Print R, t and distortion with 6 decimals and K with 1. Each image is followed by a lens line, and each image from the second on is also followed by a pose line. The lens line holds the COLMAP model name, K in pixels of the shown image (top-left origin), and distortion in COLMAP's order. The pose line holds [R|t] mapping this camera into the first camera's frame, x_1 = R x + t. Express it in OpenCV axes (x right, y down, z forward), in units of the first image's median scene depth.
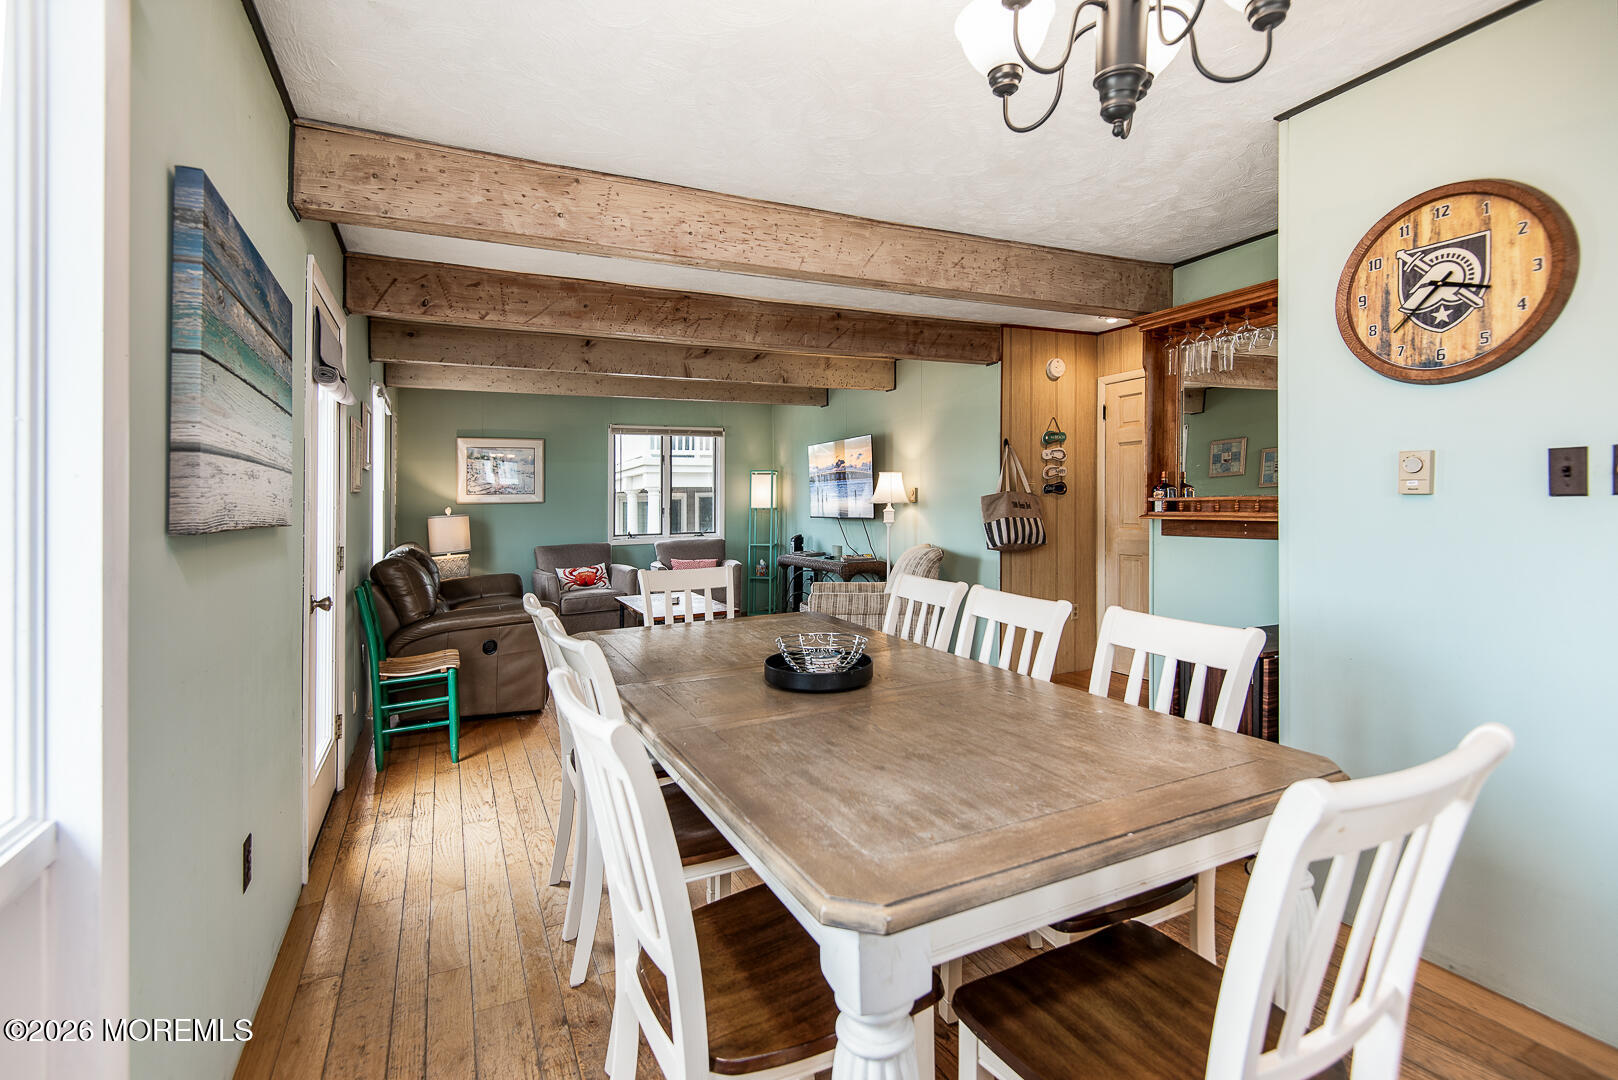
lens RADIAL K [[747.6, 0, 806.3], [0, 747.6, 514.9], [0, 0, 1]] dist [0.043696, -0.000257]
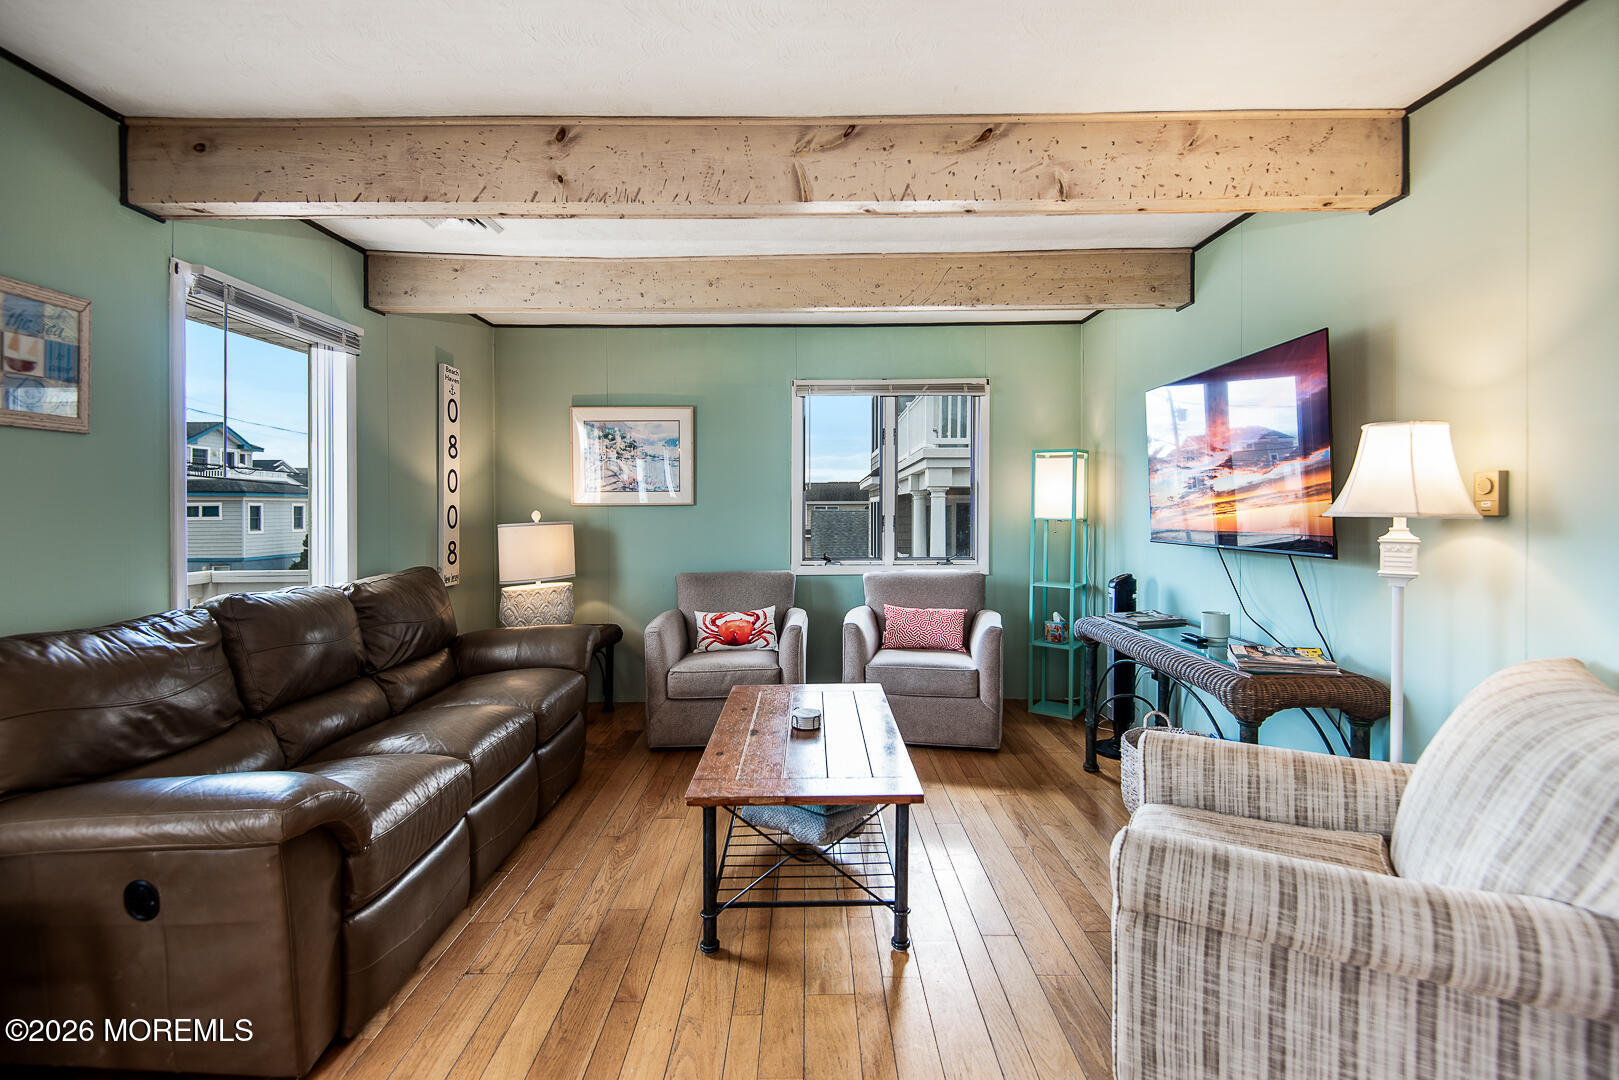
lens RADIAL K [[733.2, 0, 807.5], [0, 733.2, 485.9], [0, 0, 1]] dist [-0.001376, -0.000423]
pose [[0.898641, -0.000616, -0.438683, 0.015215], [-0.018799, 0.999026, -0.039912, -0.010327], [0.438281, 0.044114, 0.897755, 0.532095]]
